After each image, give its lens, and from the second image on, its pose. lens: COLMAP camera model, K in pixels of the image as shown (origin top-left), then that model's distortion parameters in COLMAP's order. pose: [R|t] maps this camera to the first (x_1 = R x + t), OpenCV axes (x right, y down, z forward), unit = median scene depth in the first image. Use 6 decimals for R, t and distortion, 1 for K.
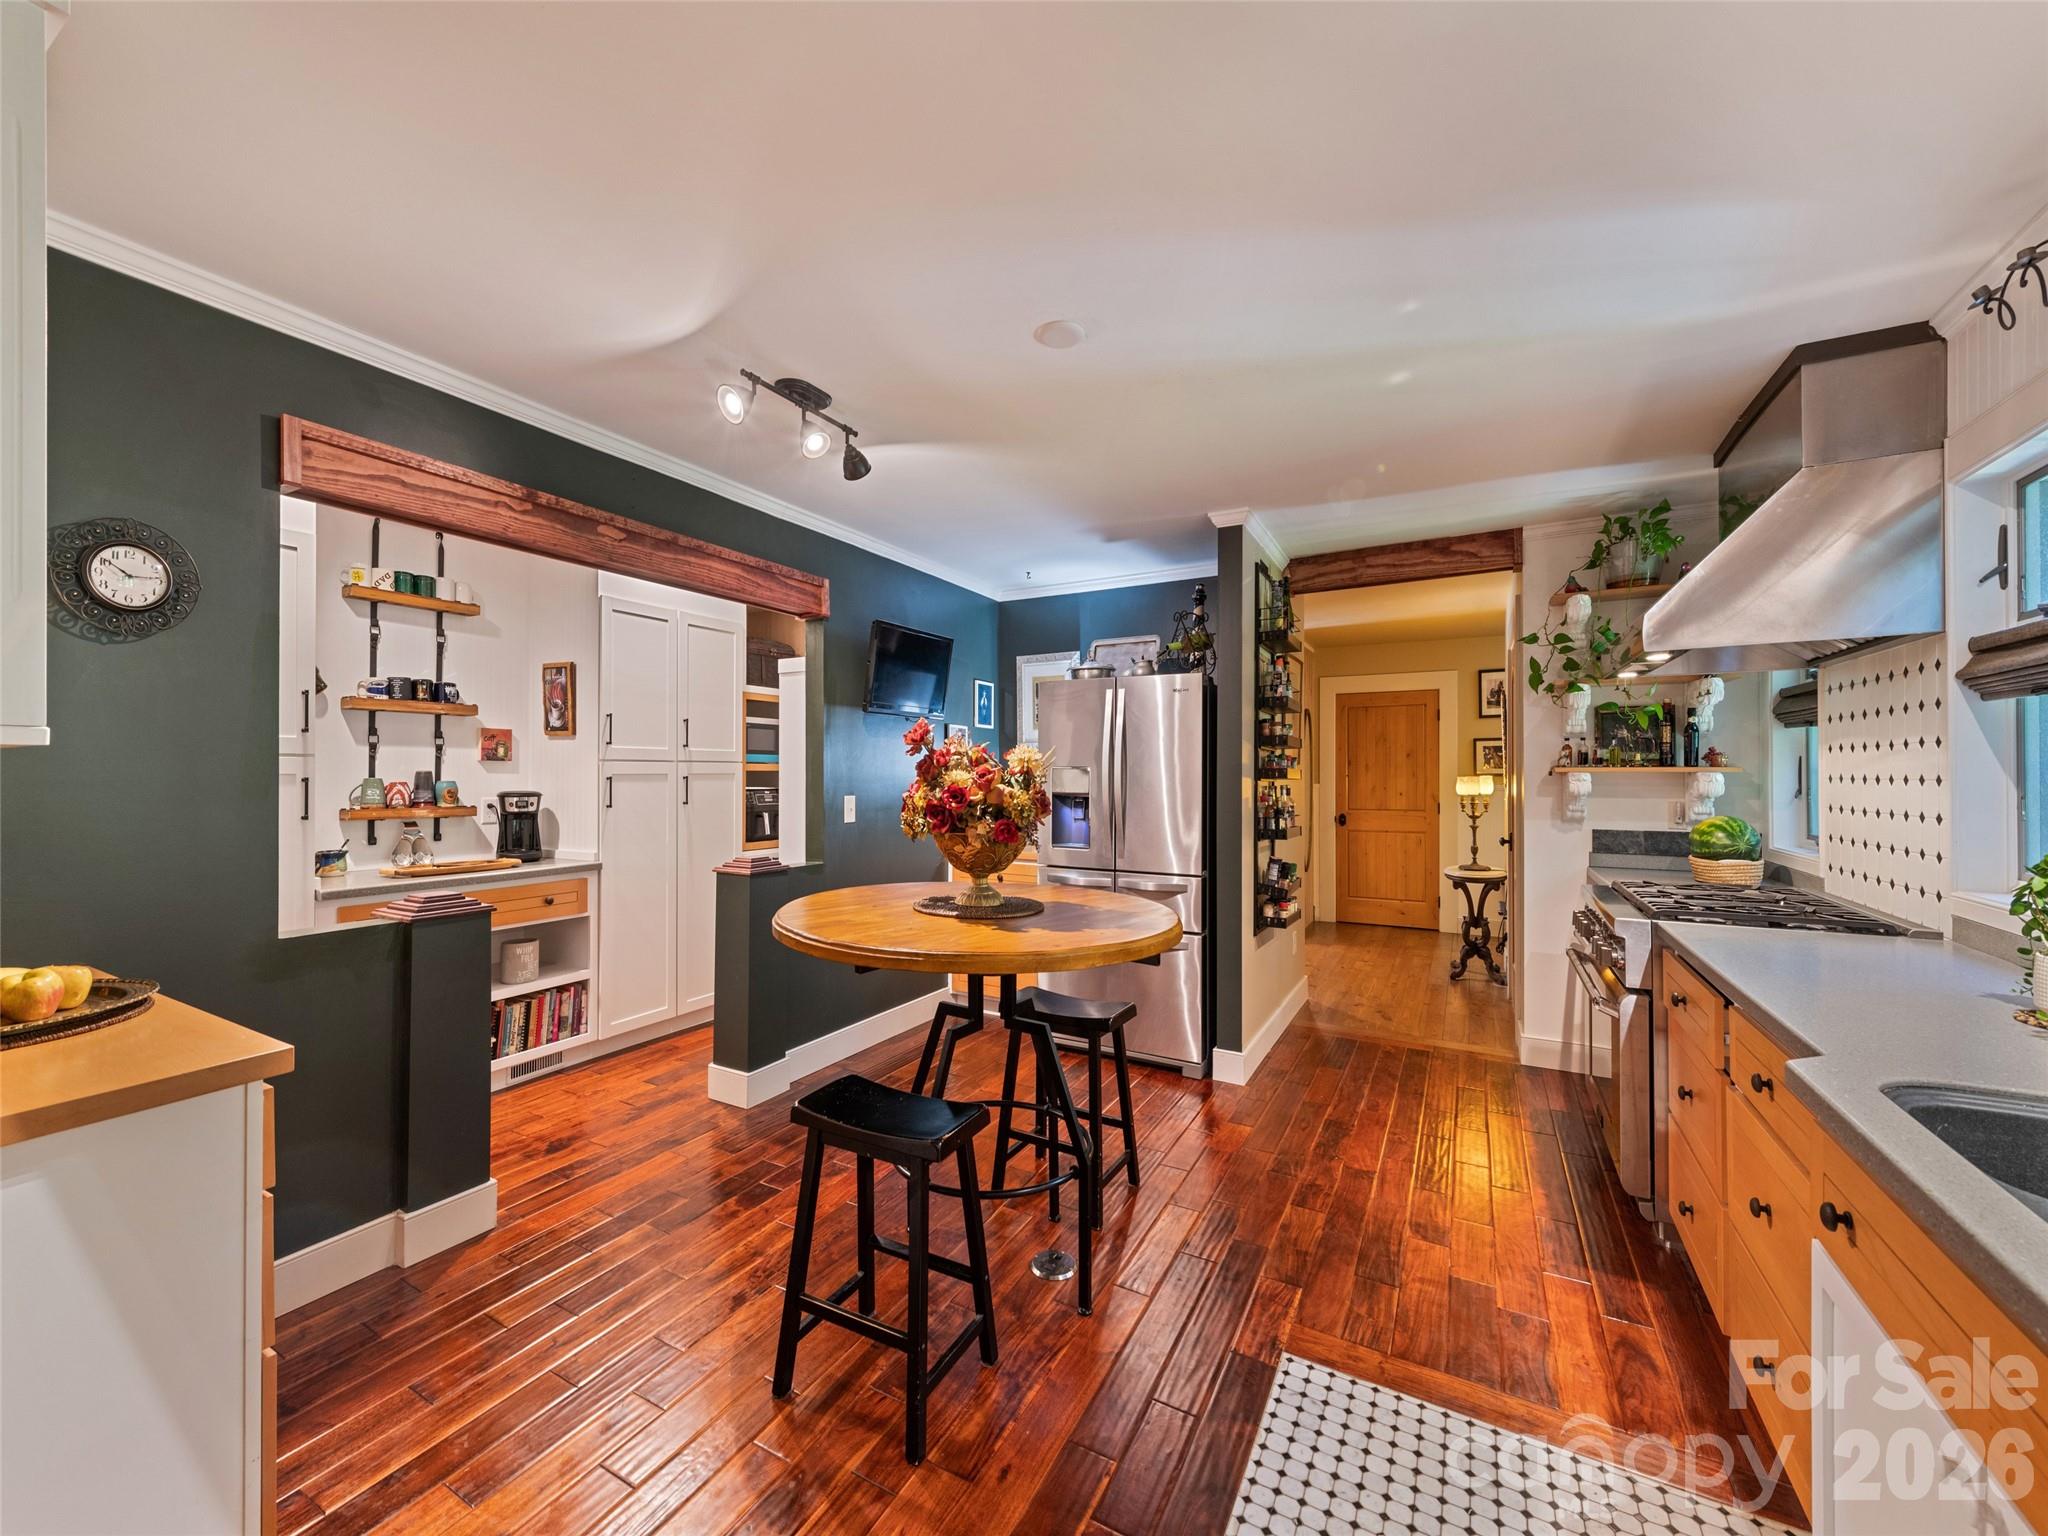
lens RADIAL K [[813.3, 0, 1015.8], [0, 813.3, 761.1], [0, 0, 1]] dist [0.012207, -0.003916]
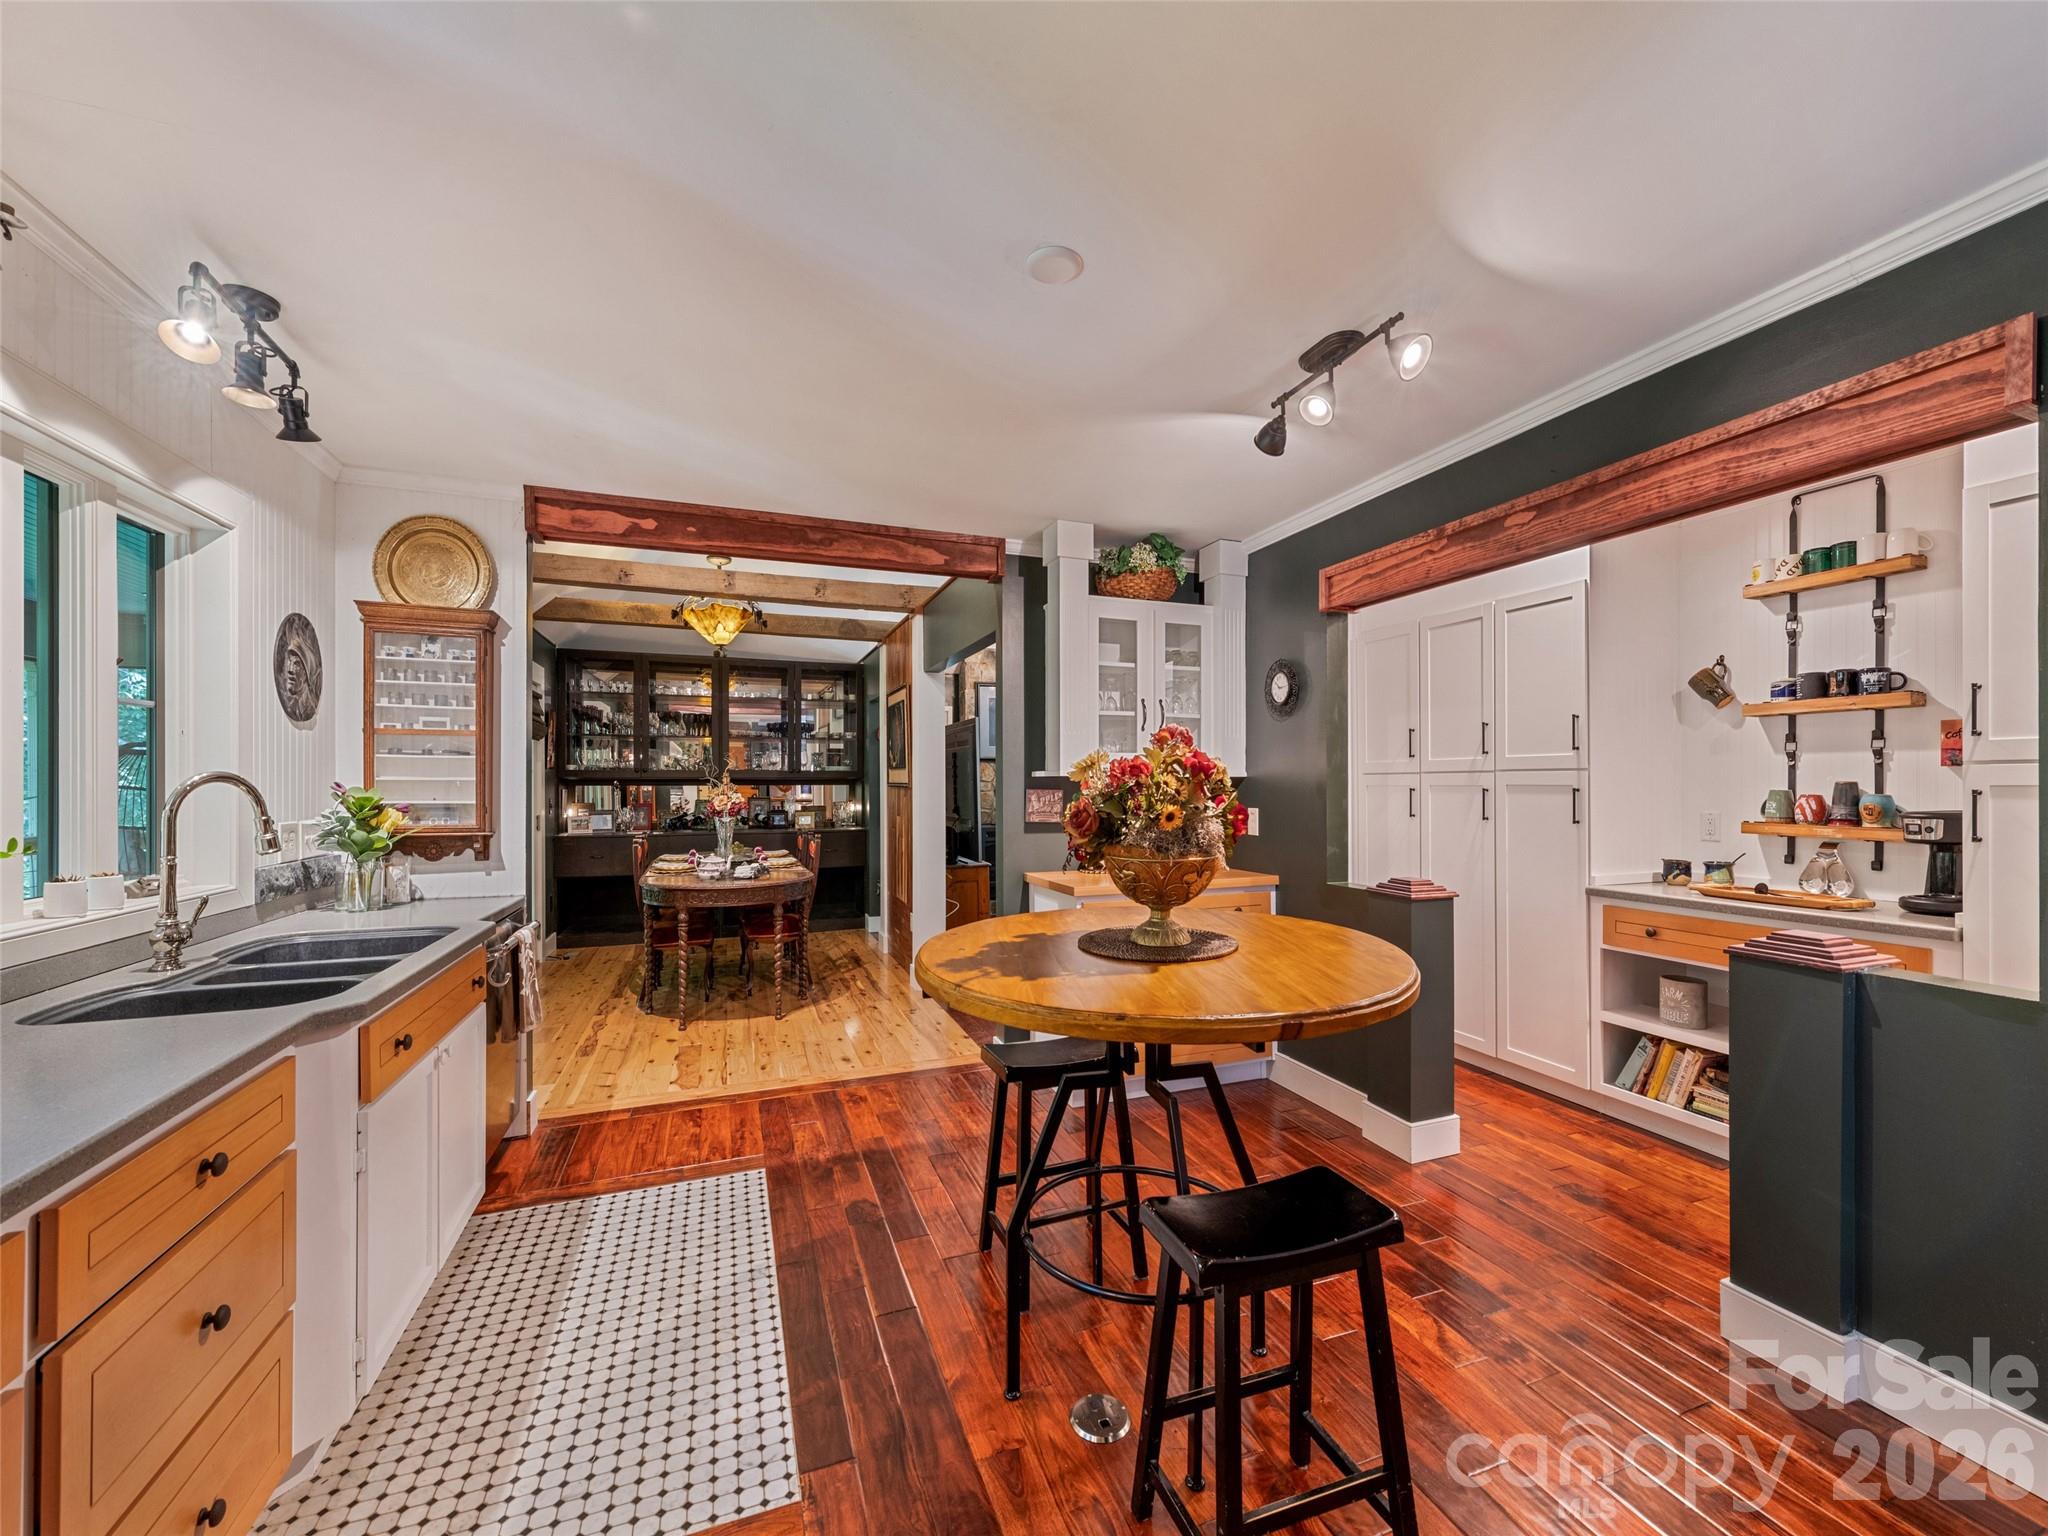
lens RADIAL K [[813.3, 0, 1035.5], [0, 813.3, 779.0], [0, 0, 1]] dist [0.012207, -0.003916]
pose [[-0.641887, -0.004128, -0.766788, 0.440548], [0.012290, 0.999802, -0.015671, 0.013194], [0.766701, -0.019483, -0.641709, 0.940021]]
